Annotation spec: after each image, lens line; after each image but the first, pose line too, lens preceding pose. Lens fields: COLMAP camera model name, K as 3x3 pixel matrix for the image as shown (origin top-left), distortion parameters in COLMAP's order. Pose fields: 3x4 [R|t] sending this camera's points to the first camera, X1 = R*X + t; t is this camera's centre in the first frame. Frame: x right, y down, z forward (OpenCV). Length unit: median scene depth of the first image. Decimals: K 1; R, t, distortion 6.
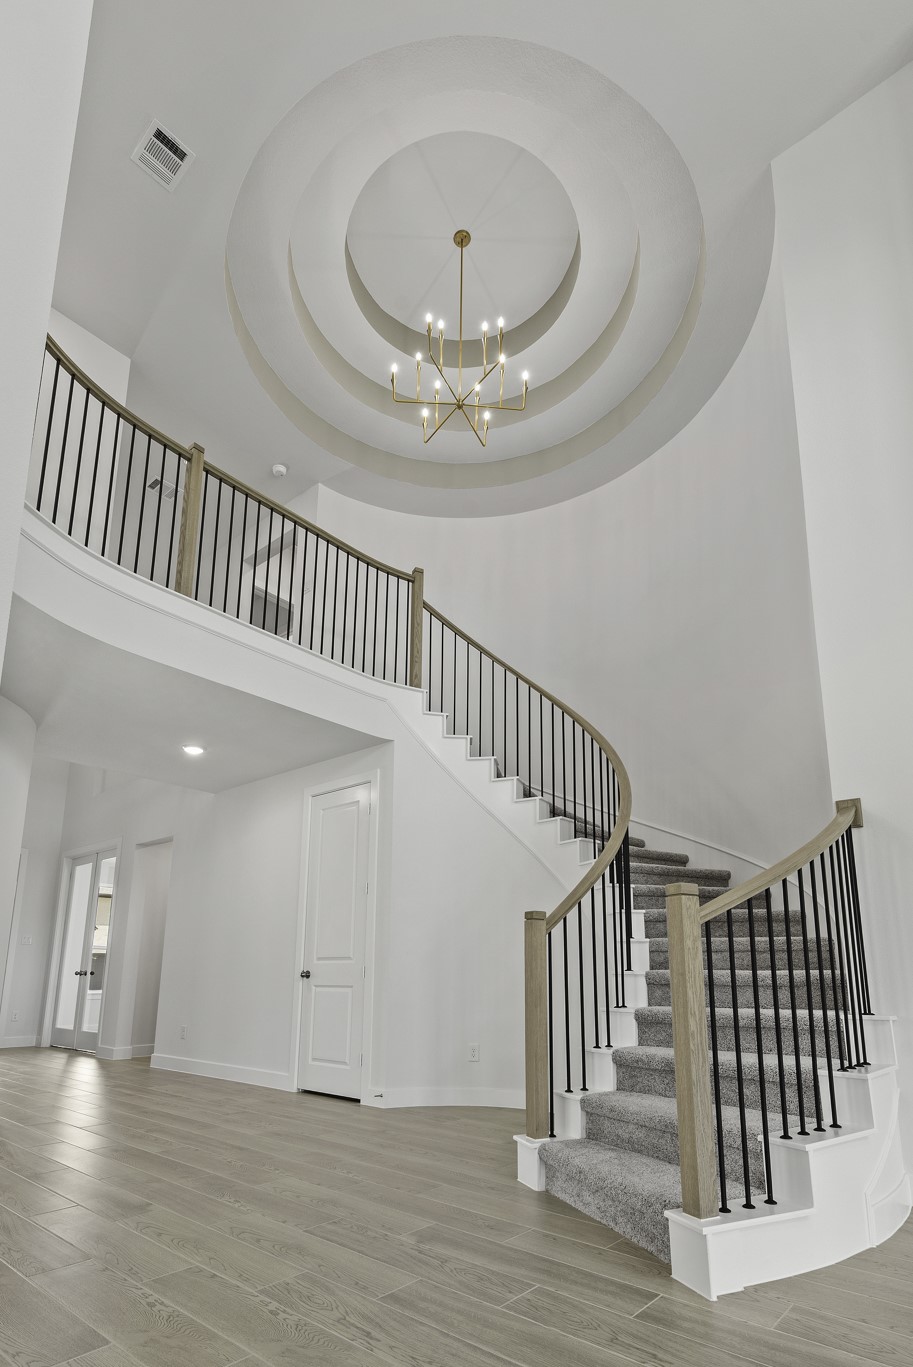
lens RADIAL K [[719.1, 0, 442.9], [0, 719.1, 833.3], [0, 0, 1]] dist [0.018024, -0.000086]
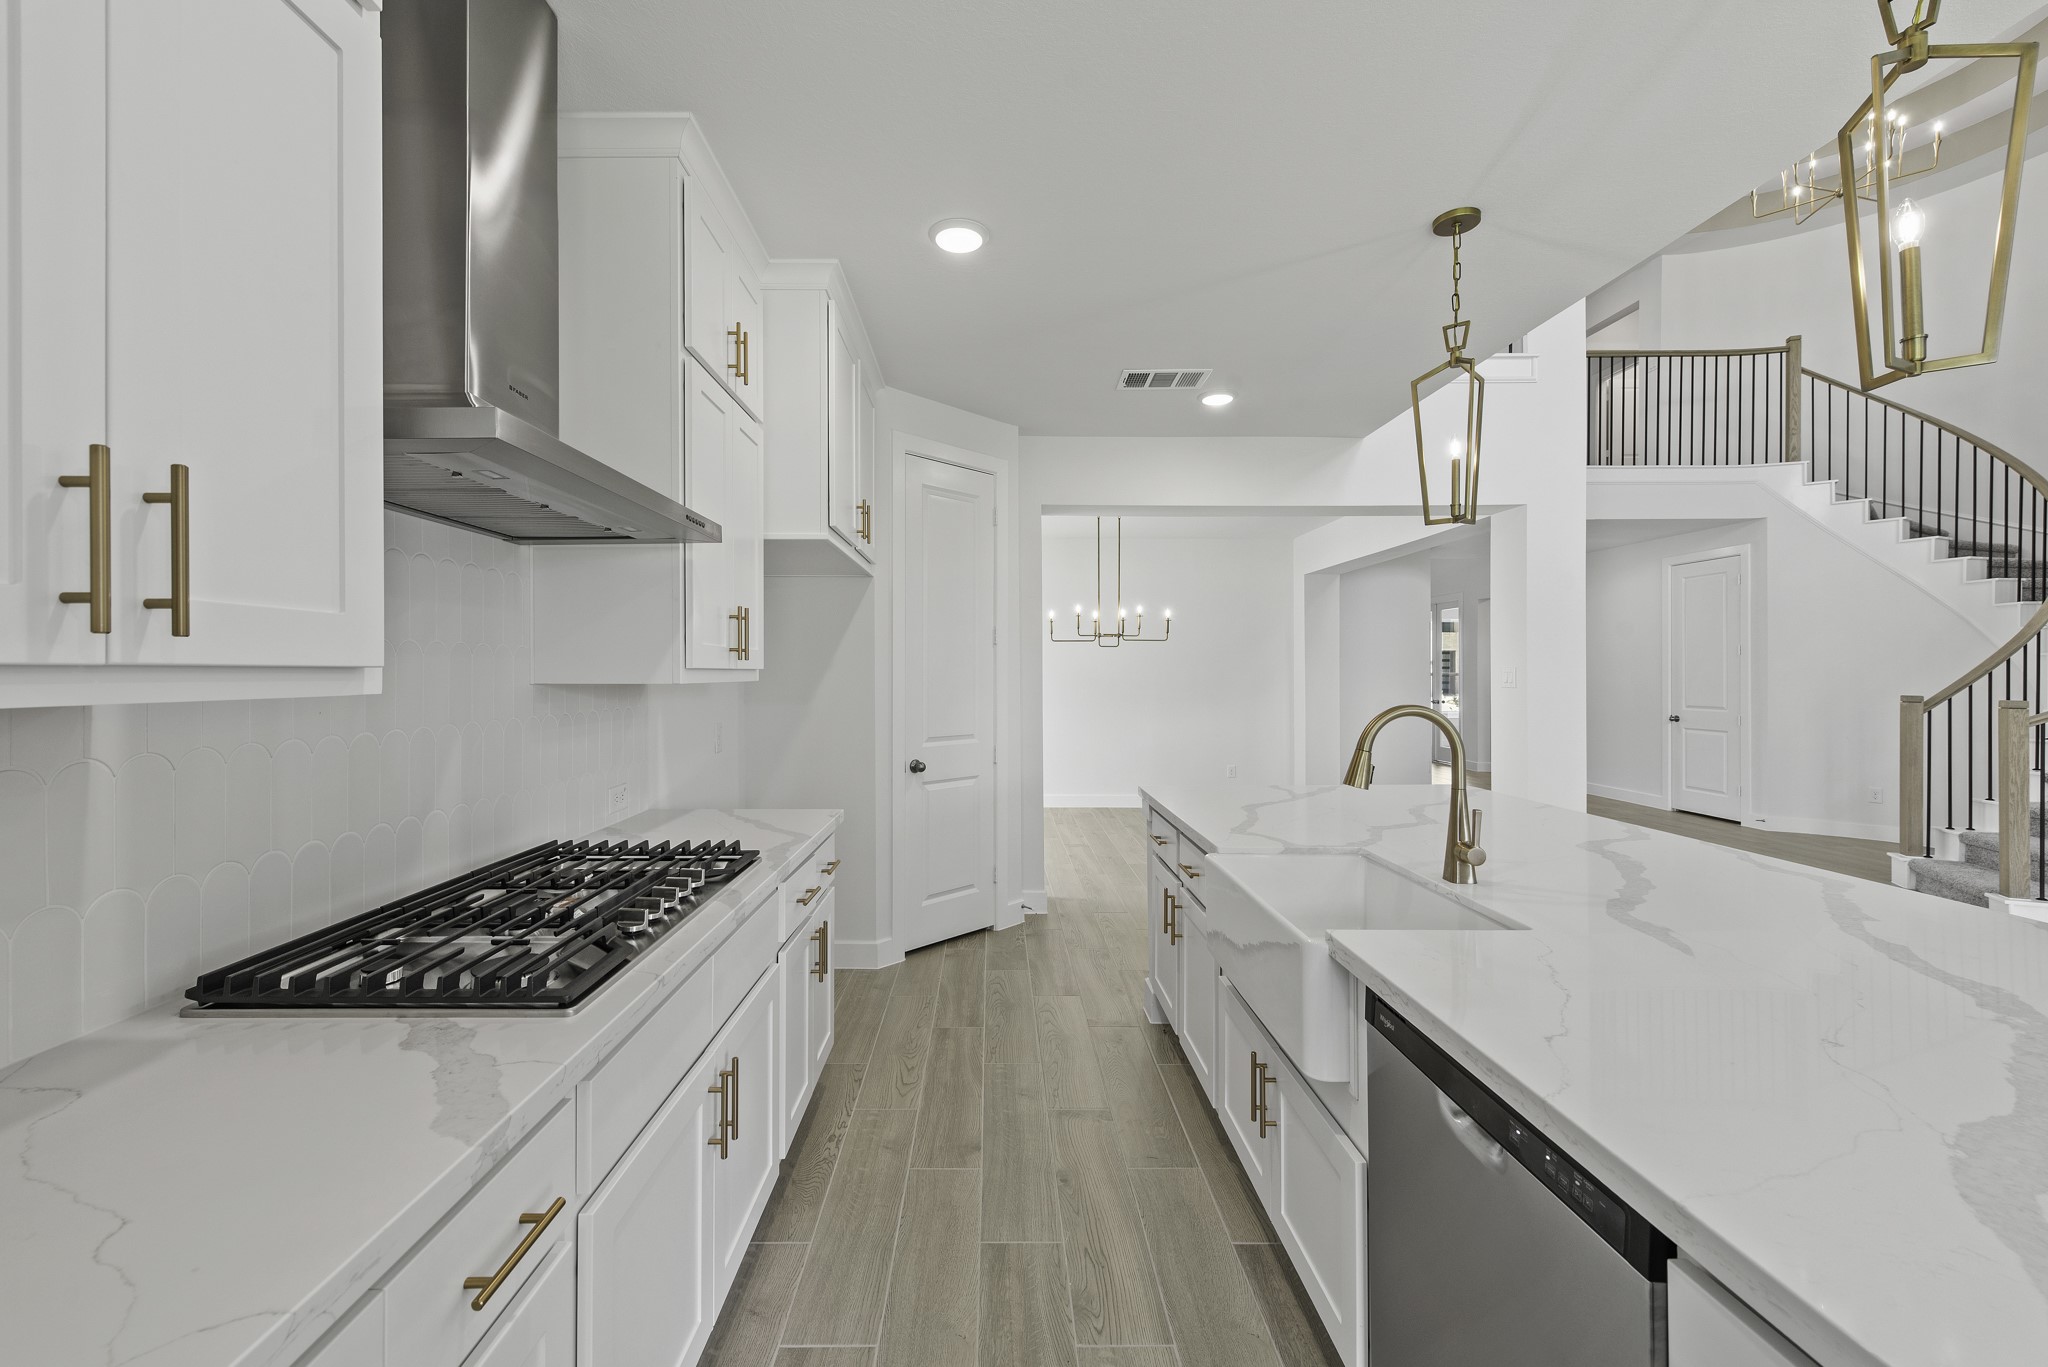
lens RADIAL K [[827.9, 0, 986.3], [0, 827.9, 671.3], [0, 0, 1]] dist [0.001258, -0.000159]
pose [[0.663355, -0.012125, -0.748207, 0.097062], [0.155297, 0.980330, 0.121799, -0.267024], [0.732013, -0.196990, 0.652190, -0.853090]]
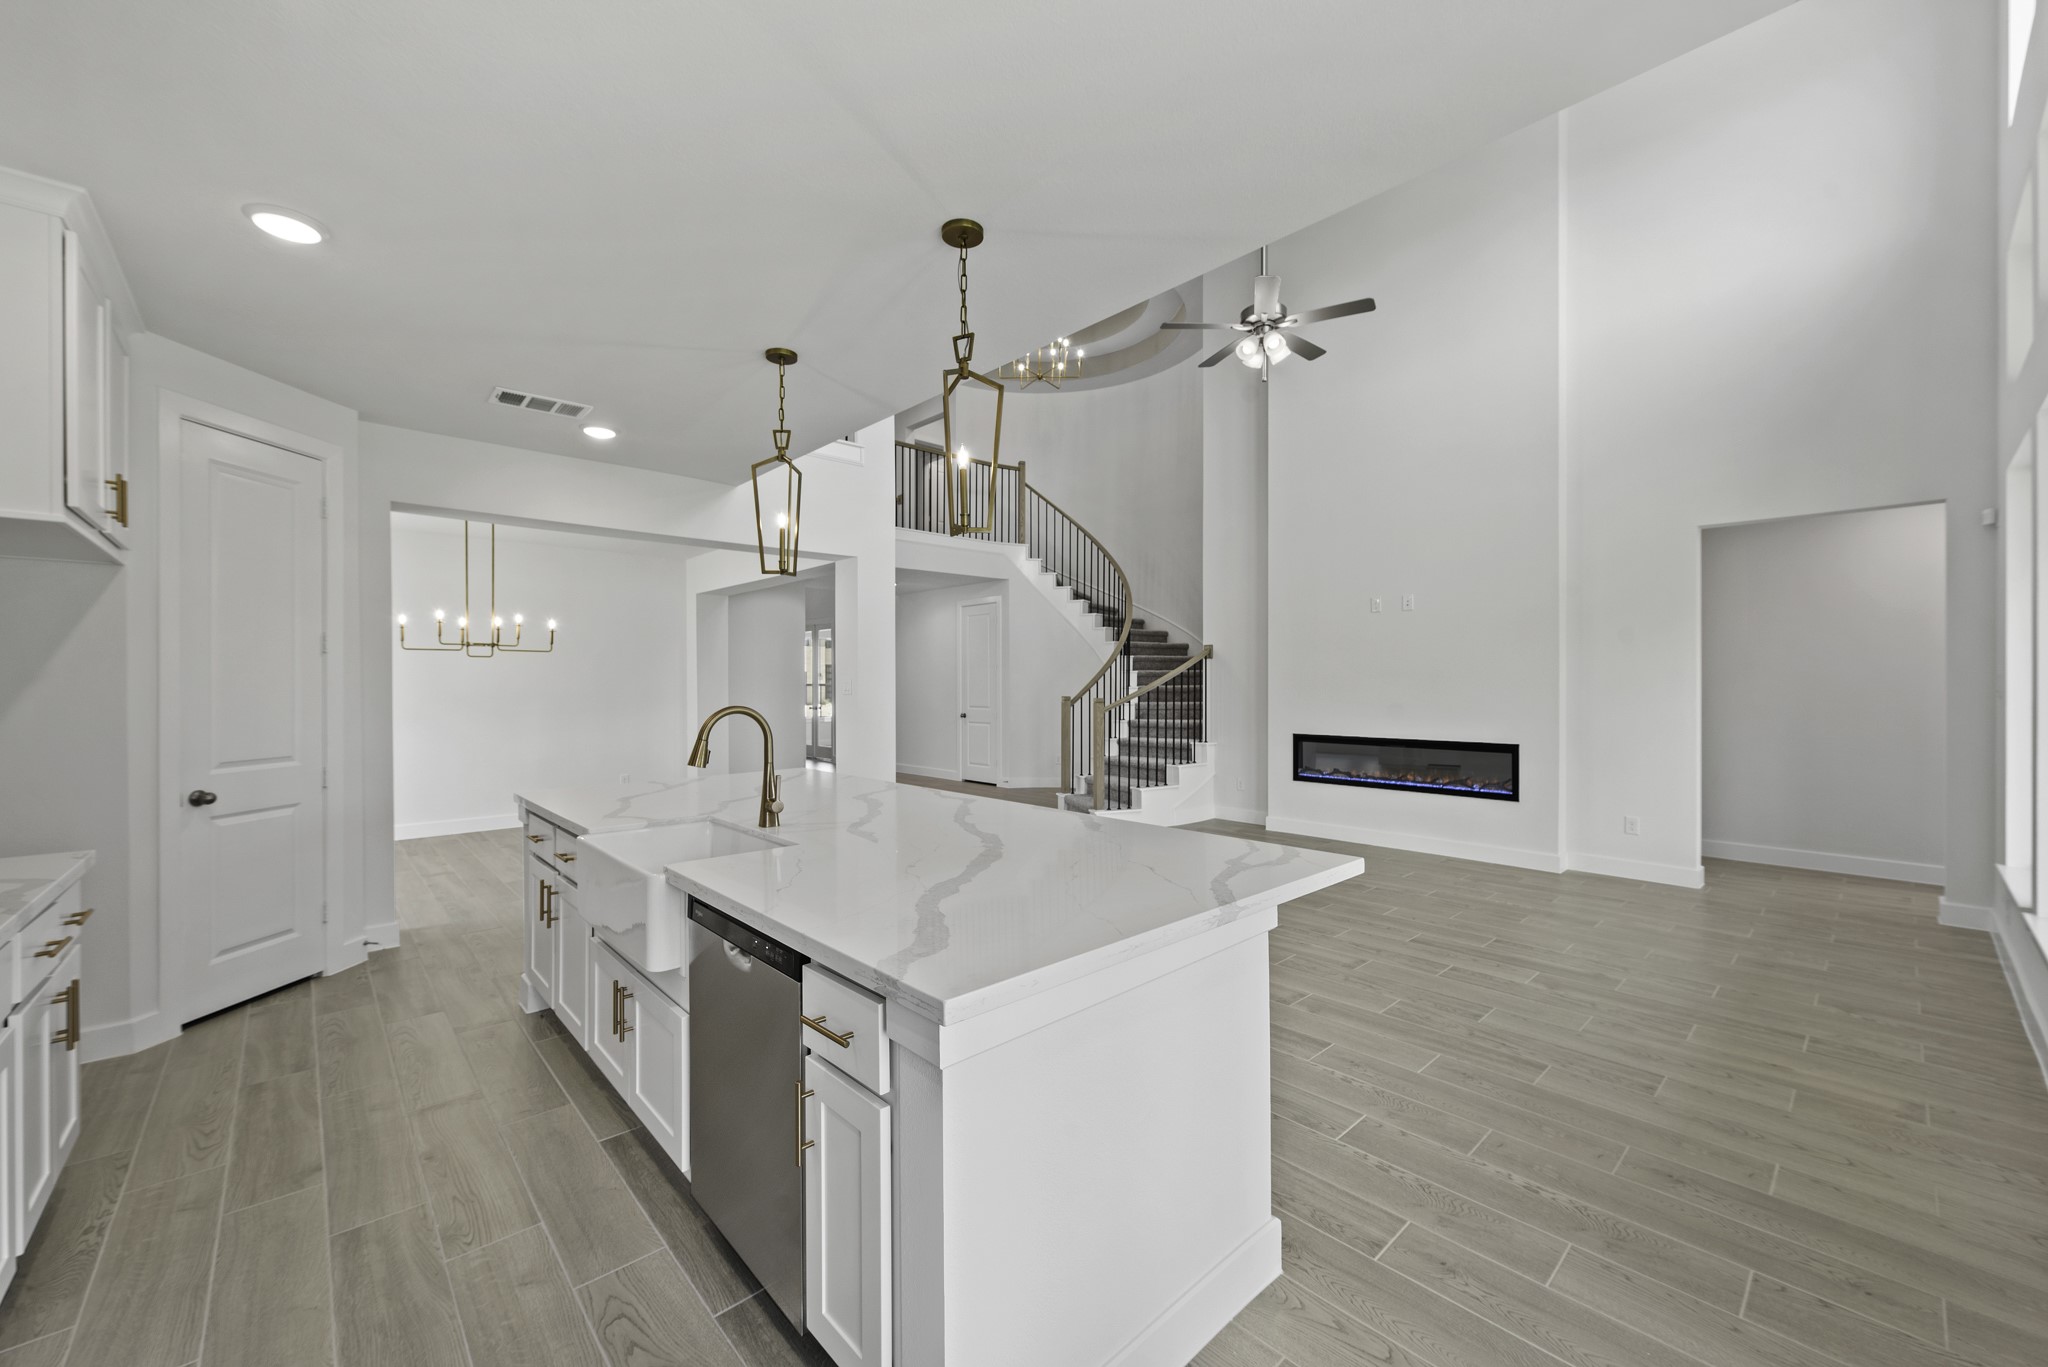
lens RADIAL K [[805.5, 0, 1035.3], [0, 805.5, 681.5], [0, 0, 1]] dist [0.002718, -0.000280]
pose [[0.995263, -0.014125, -0.096186, 0.187855], [0.032735, 0.980304, 0.194761, -0.286962], [0.091540, -0.196987, 0.976123, -0.957680]]
